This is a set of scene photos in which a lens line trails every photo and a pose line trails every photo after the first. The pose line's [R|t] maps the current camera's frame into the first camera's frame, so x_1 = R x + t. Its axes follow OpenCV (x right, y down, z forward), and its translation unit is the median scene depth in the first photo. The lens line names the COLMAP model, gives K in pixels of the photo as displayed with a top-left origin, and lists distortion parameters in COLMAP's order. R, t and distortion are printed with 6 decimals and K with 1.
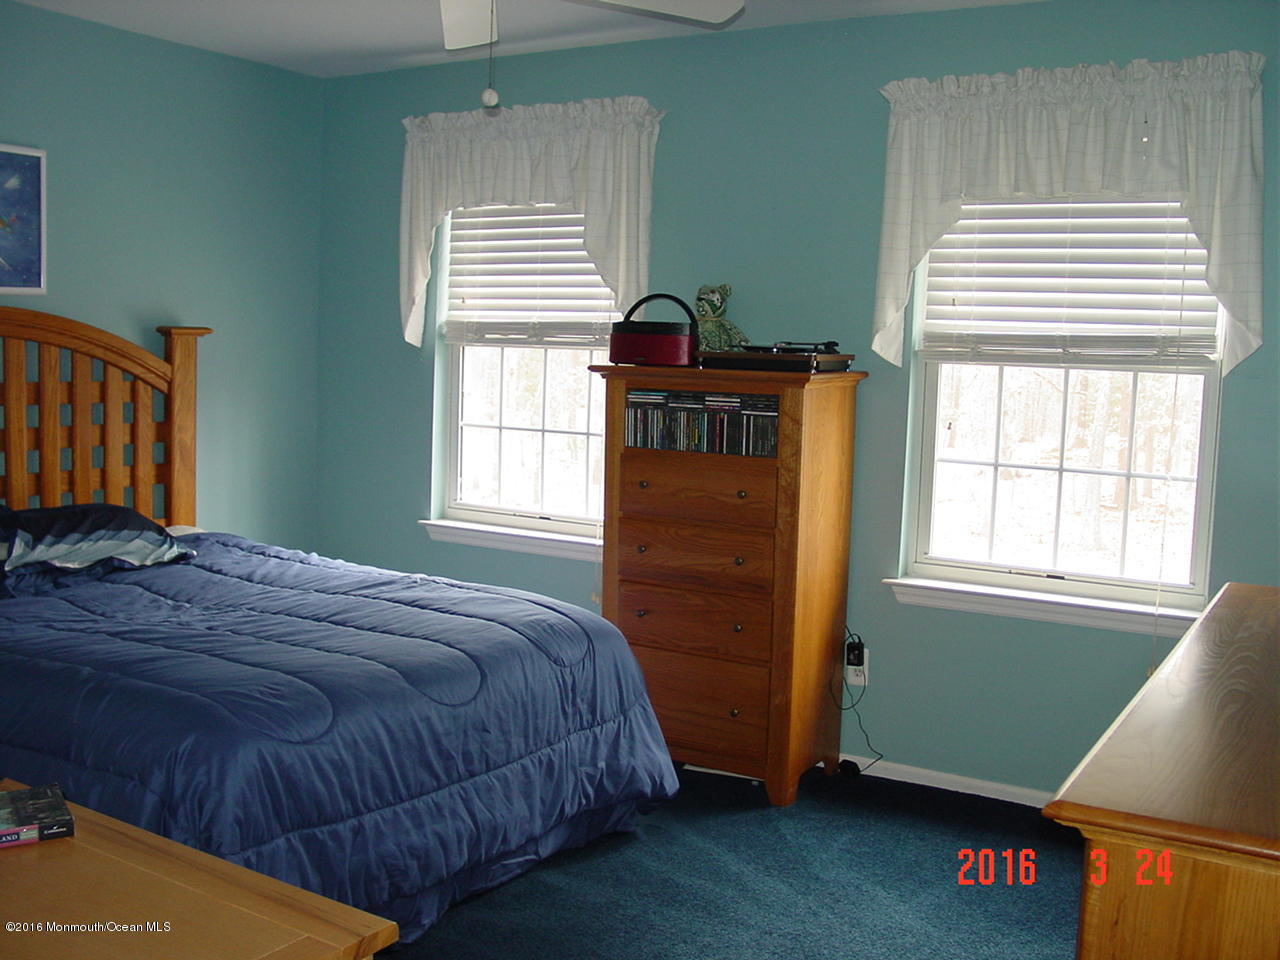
lens RADIAL K [[1296.5, 0, 646.8], [0, 1296.5, 477.8], [0, 0, 1]] dist [-0.181770, 0.236853]
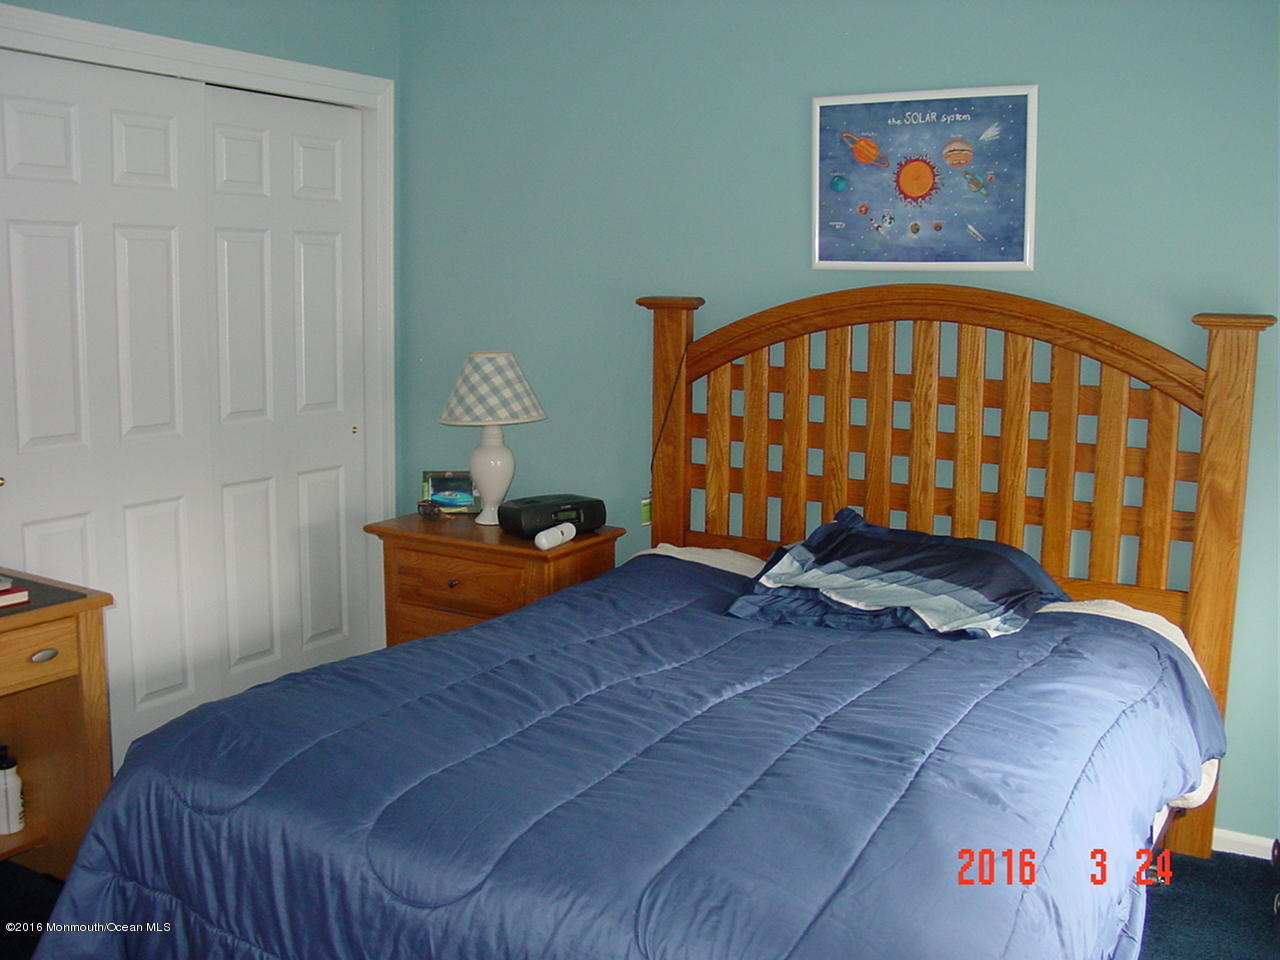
lens RADIAL K [[1296.5, 0, 646.8], [0, 1296.5, 477.8], [0, 0, 1]] dist [-0.181770, 0.236853]
pose [[0.047907, 0.109076, -0.992878, 0.331187], [-0.127615, 0.986542, 0.102223, -0.074203], [0.990666, 0.121809, 0.061182, 0.785920]]
